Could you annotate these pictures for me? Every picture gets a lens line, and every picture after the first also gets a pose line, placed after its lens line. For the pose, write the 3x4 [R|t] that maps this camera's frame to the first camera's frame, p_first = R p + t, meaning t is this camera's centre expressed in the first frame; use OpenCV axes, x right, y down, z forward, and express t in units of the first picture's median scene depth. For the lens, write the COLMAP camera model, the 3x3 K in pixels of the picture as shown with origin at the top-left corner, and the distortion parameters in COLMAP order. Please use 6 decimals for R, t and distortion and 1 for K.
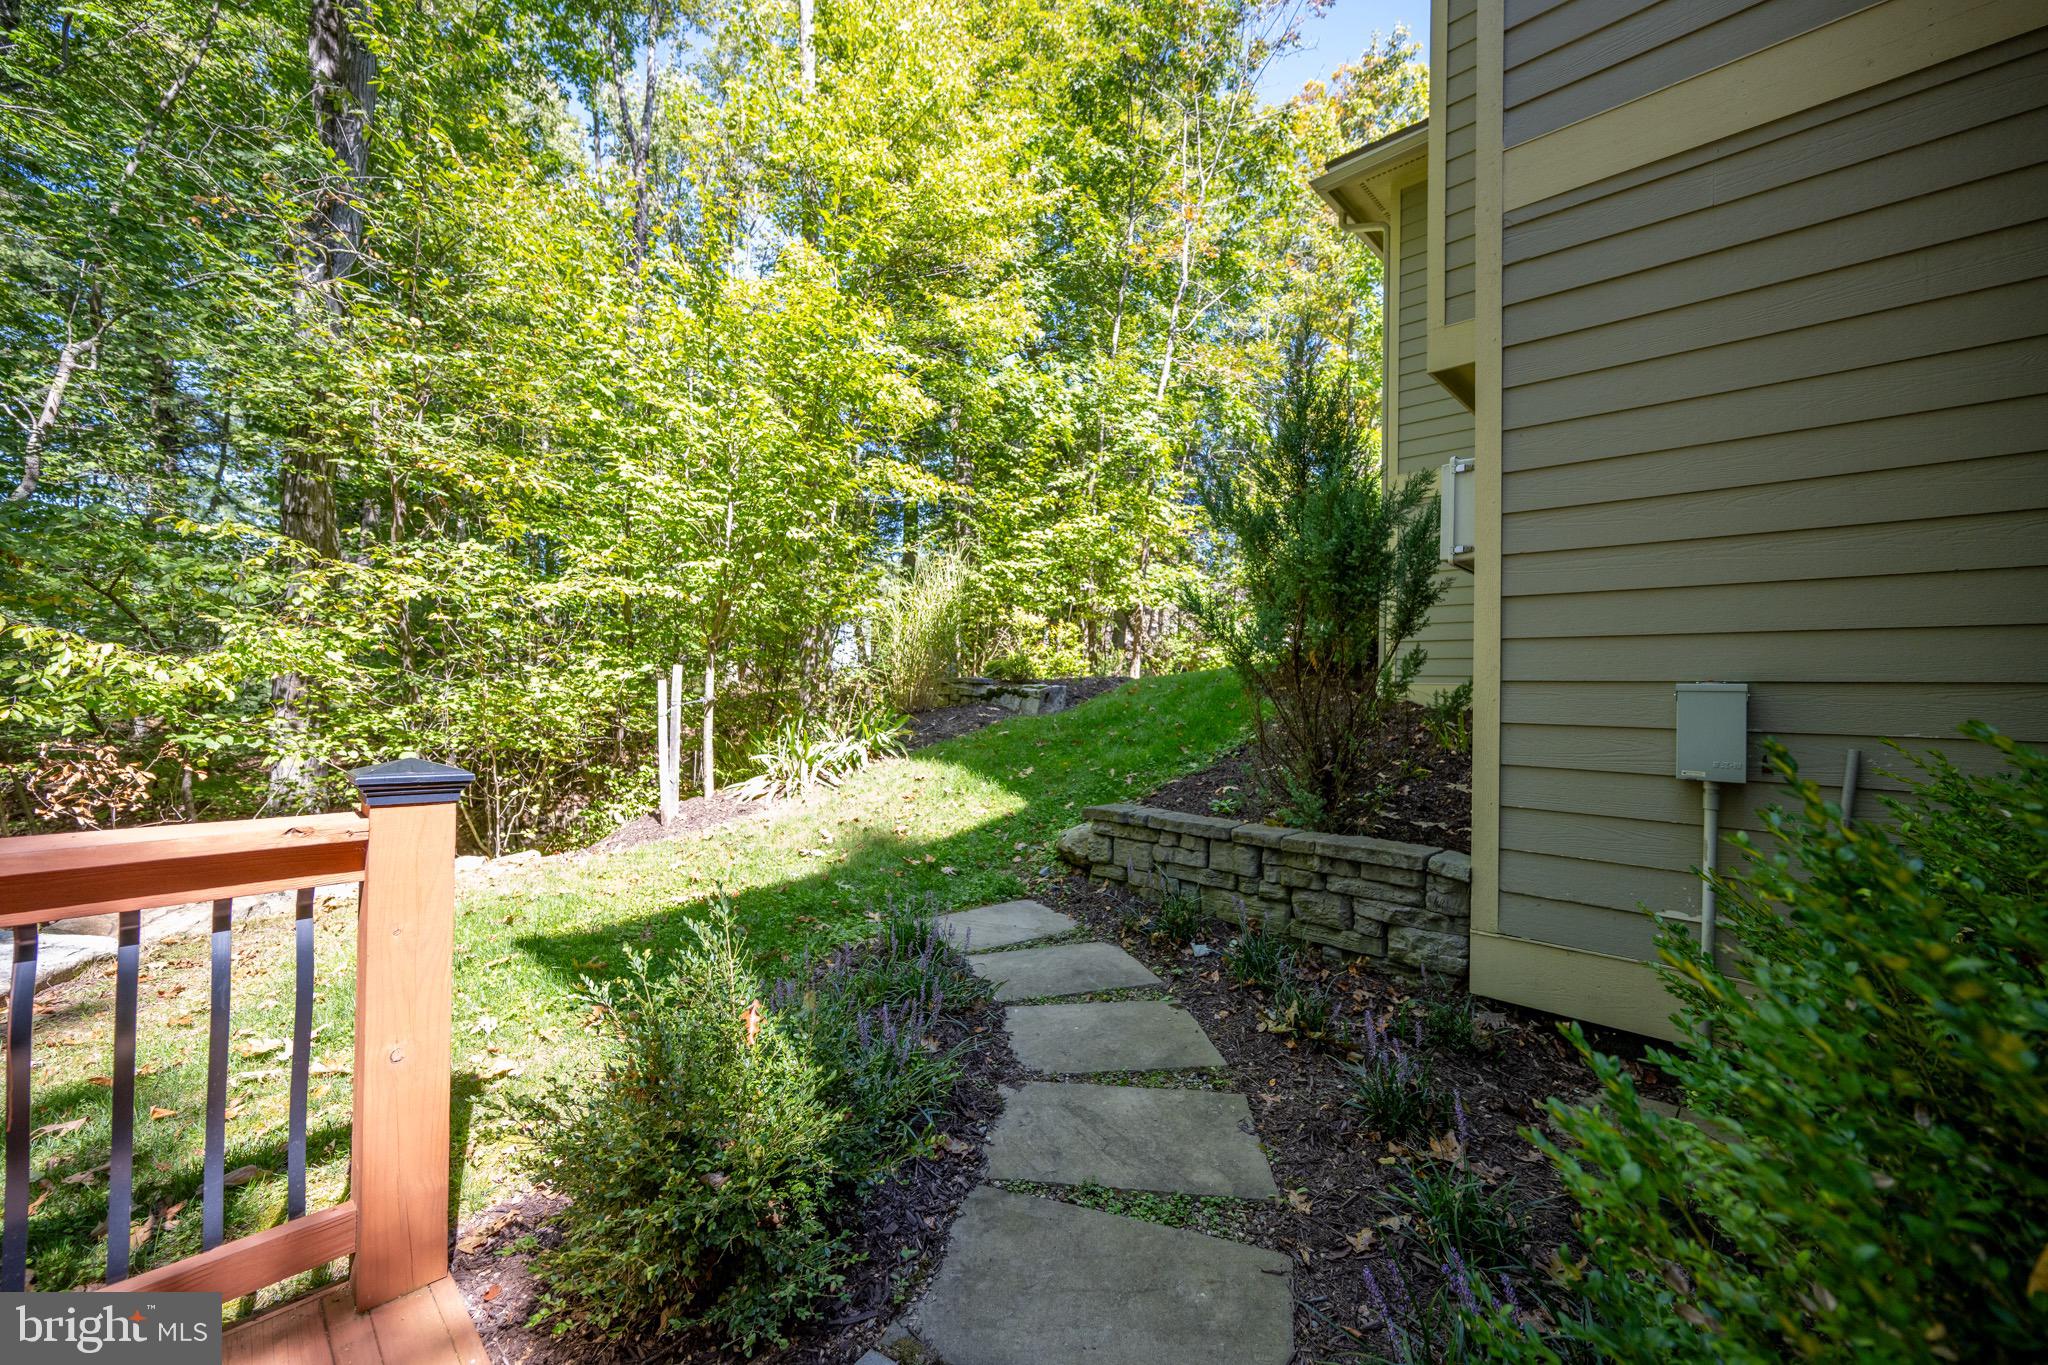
lens RADIAL K [[822.7, 0, 1029.1], [0, 822.7, 687.5], [0, 0, 1]] dist [0.000420, -0.000928]
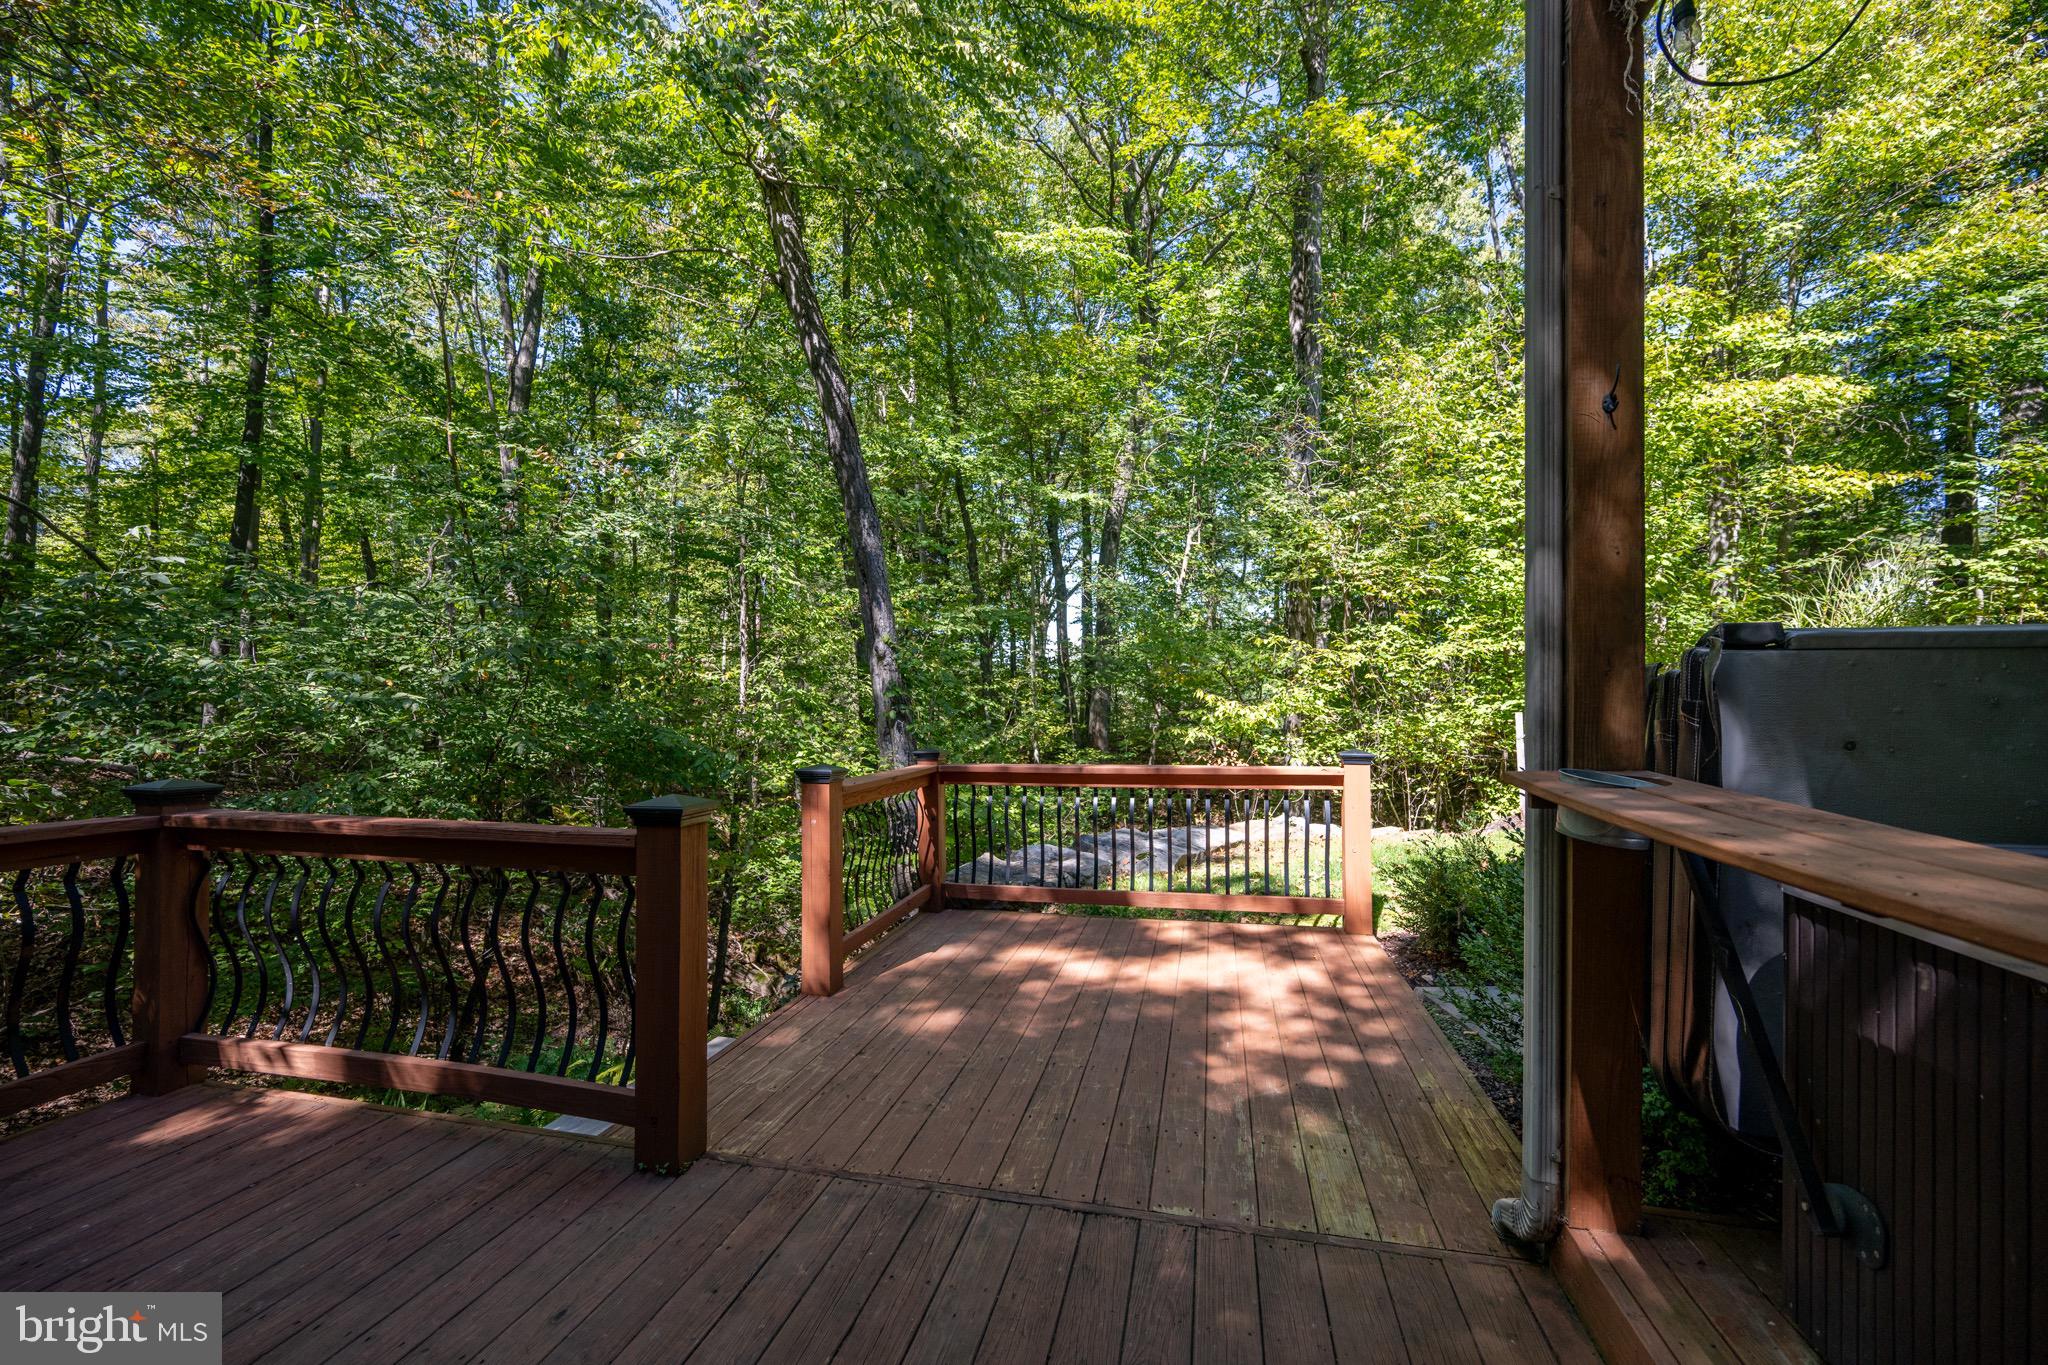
lens RADIAL K [[822.7, 0, 1029.1], [0, 822.7, 687.5], [0, 0, 1]] dist [0.000420, -0.000928]
pose [[0.519078, -0.043033, -0.853643, 0.291170], [0.016035, 0.999046, -0.040613, -0.007592], [0.854576, 0.007394, 0.519273, -0.383326]]
